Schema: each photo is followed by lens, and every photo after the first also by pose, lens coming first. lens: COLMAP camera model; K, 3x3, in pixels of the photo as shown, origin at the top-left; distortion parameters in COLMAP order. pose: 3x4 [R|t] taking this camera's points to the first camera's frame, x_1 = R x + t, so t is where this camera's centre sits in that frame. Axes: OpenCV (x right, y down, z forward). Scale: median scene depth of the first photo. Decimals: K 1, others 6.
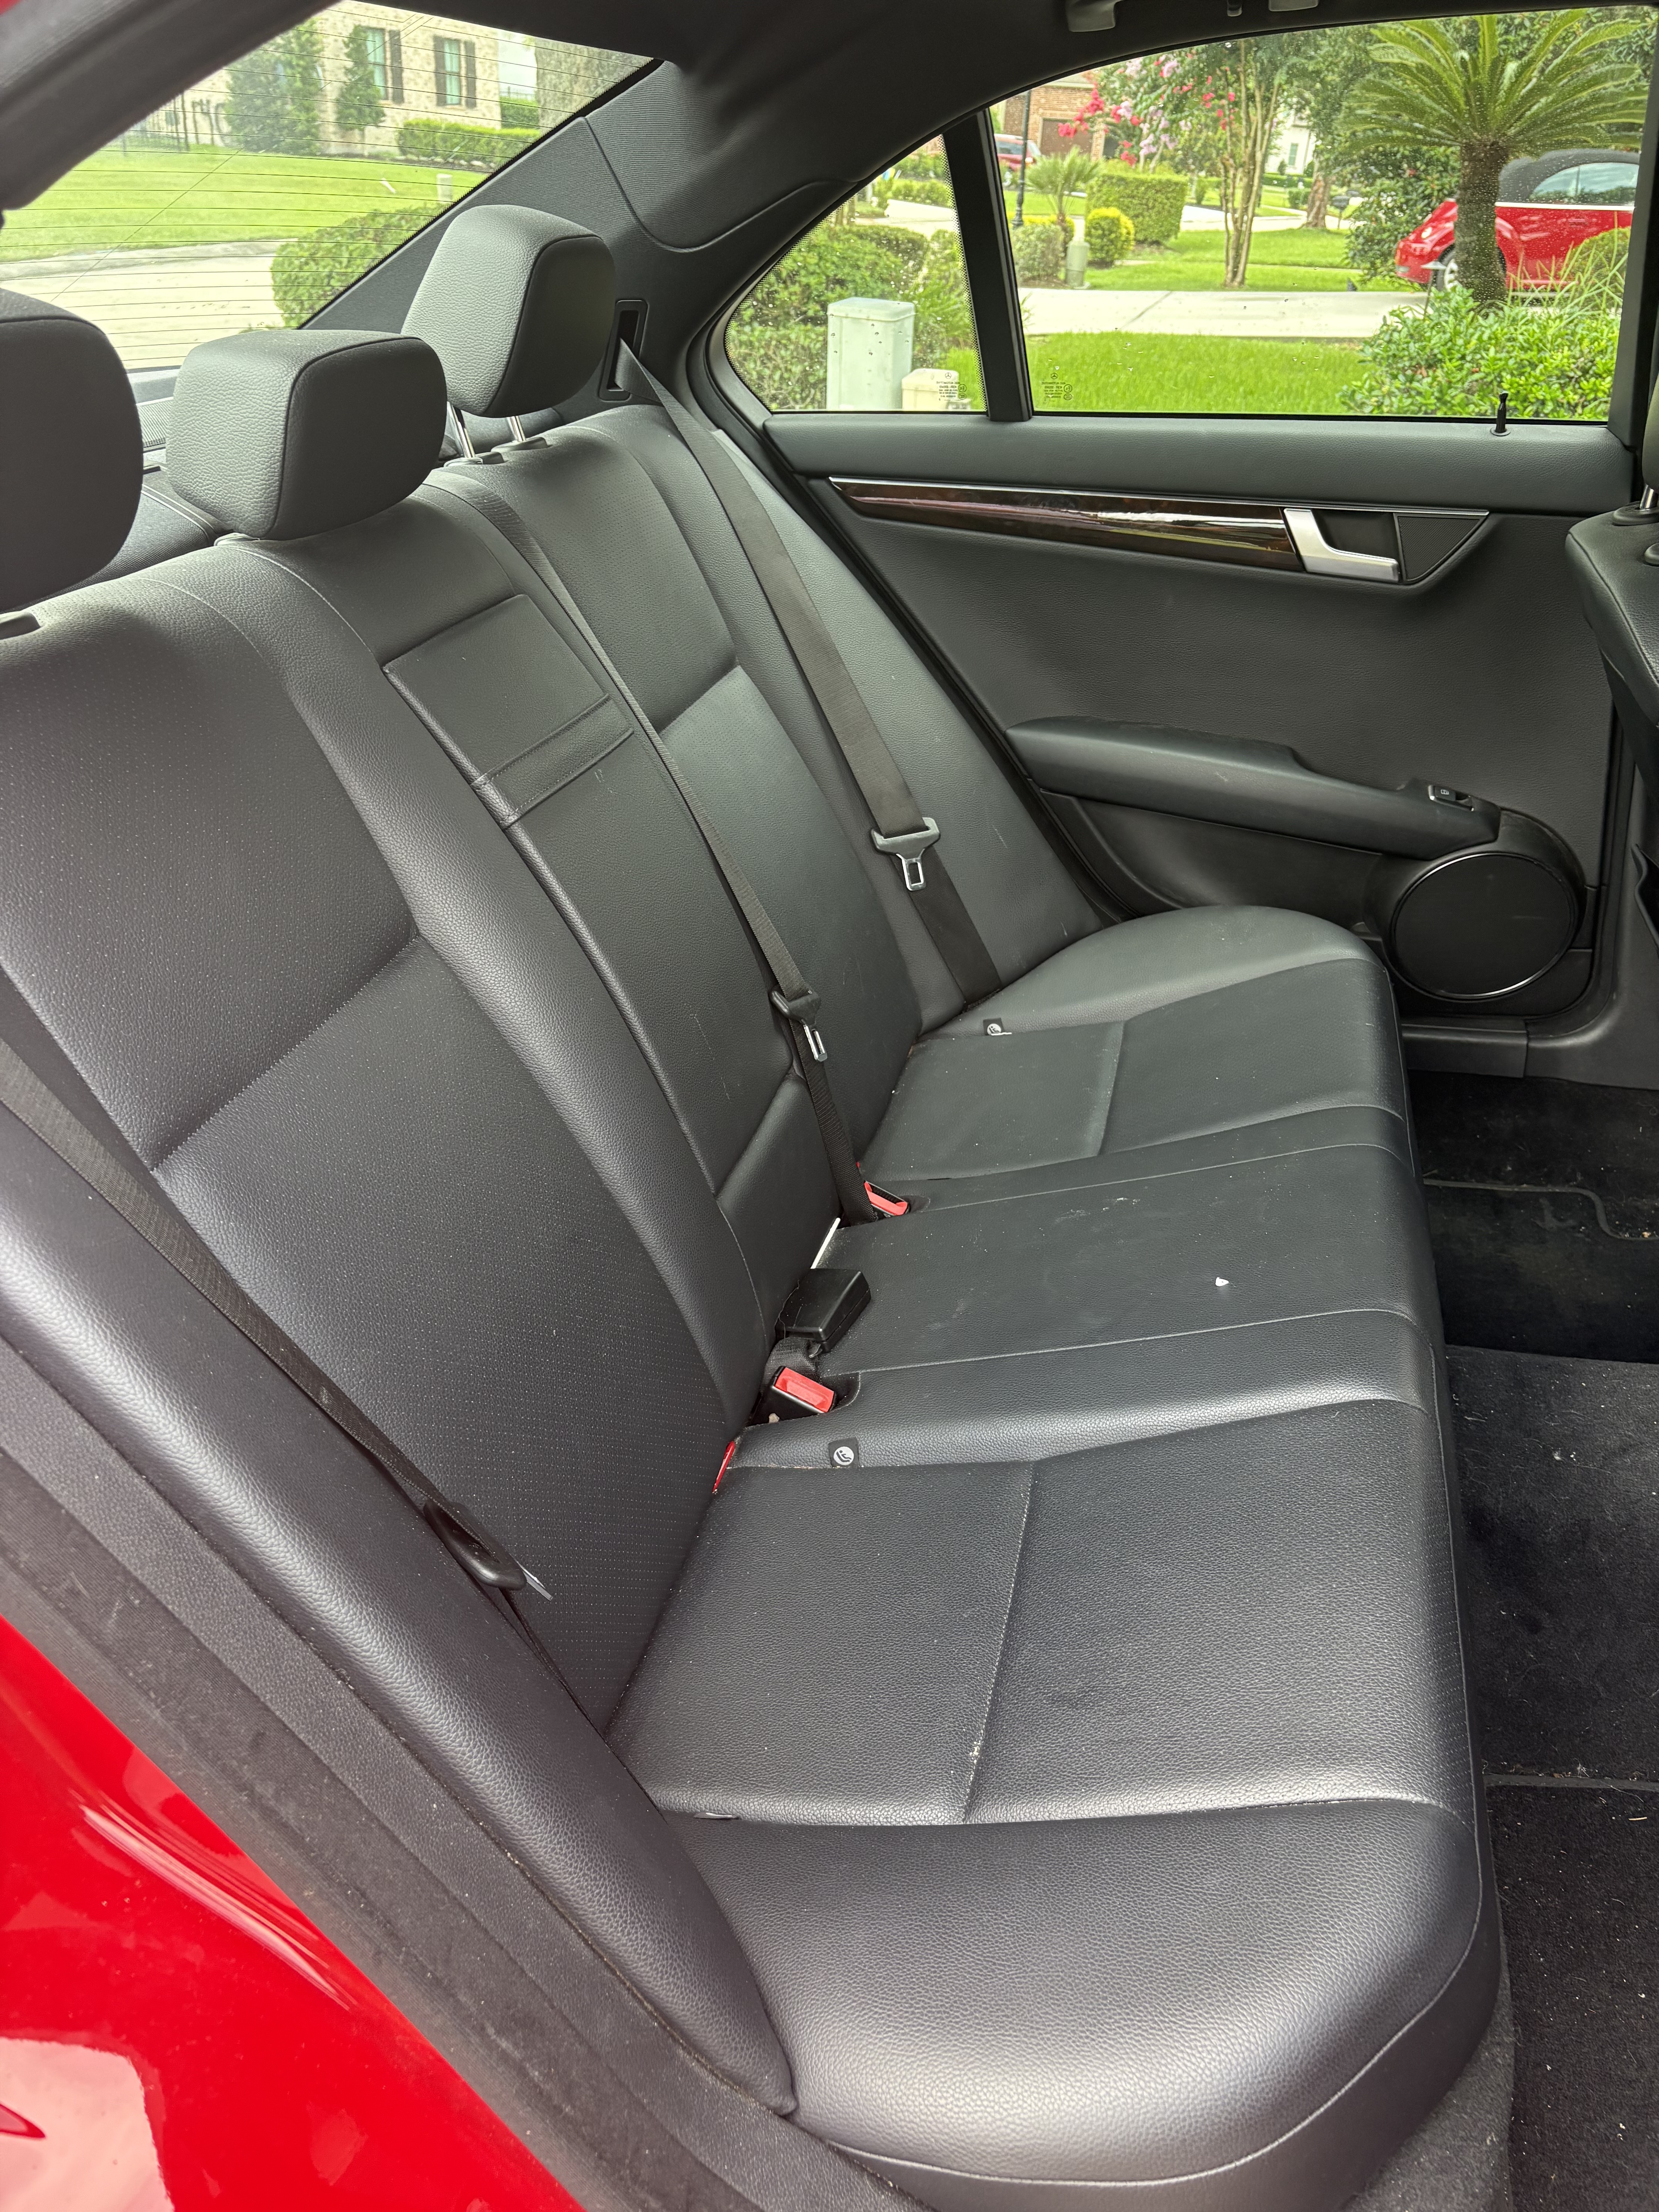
lens RADIAL K [[1802.3, 0, 864.1], [0, 1802.3, 1068.4], [0, 0, 1]] dist [0.015877, -0.070650]
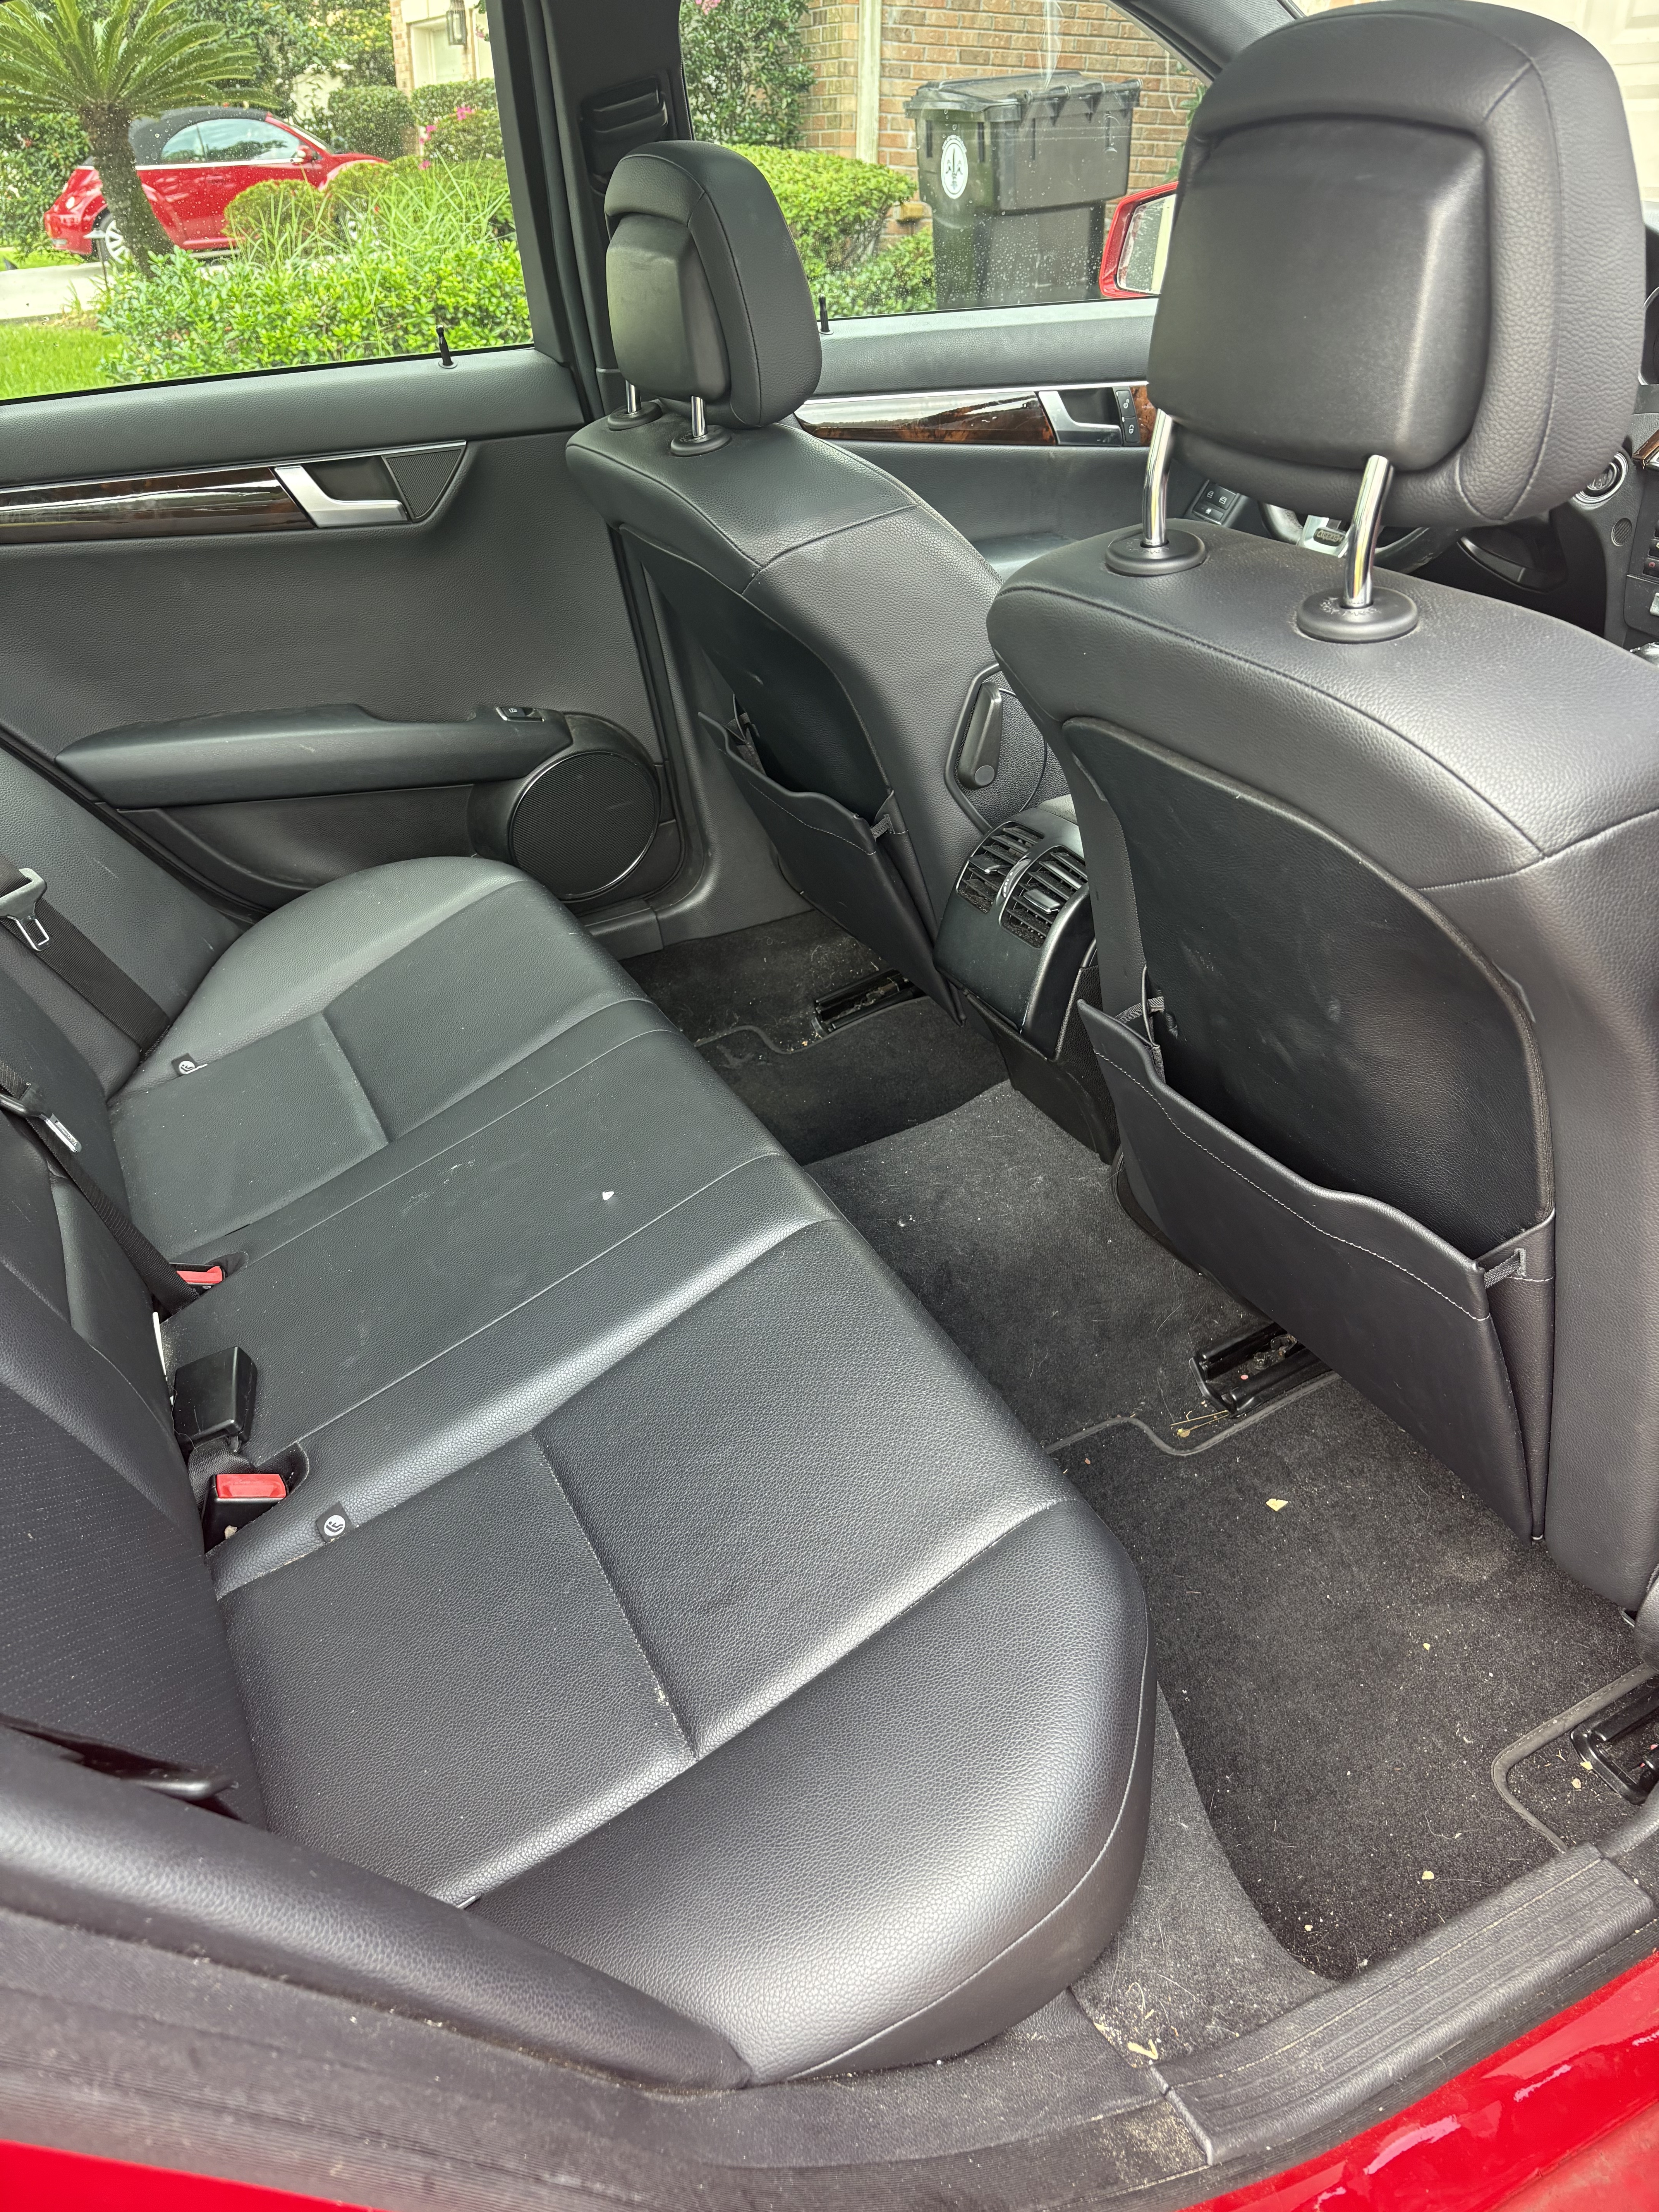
lens RADIAL K [[1802.3, 0, 864.1], [0, 1802.3, 1068.4], [0, 0, 1]] dist [0.015877, -0.070650]
pose [[0.738900, -0.336514, 0.583768, -0.208452], [0.328546, 0.936327, 0.123892, -0.022002], [-0.588289, 0.100251, 0.802412, 0.061922]]
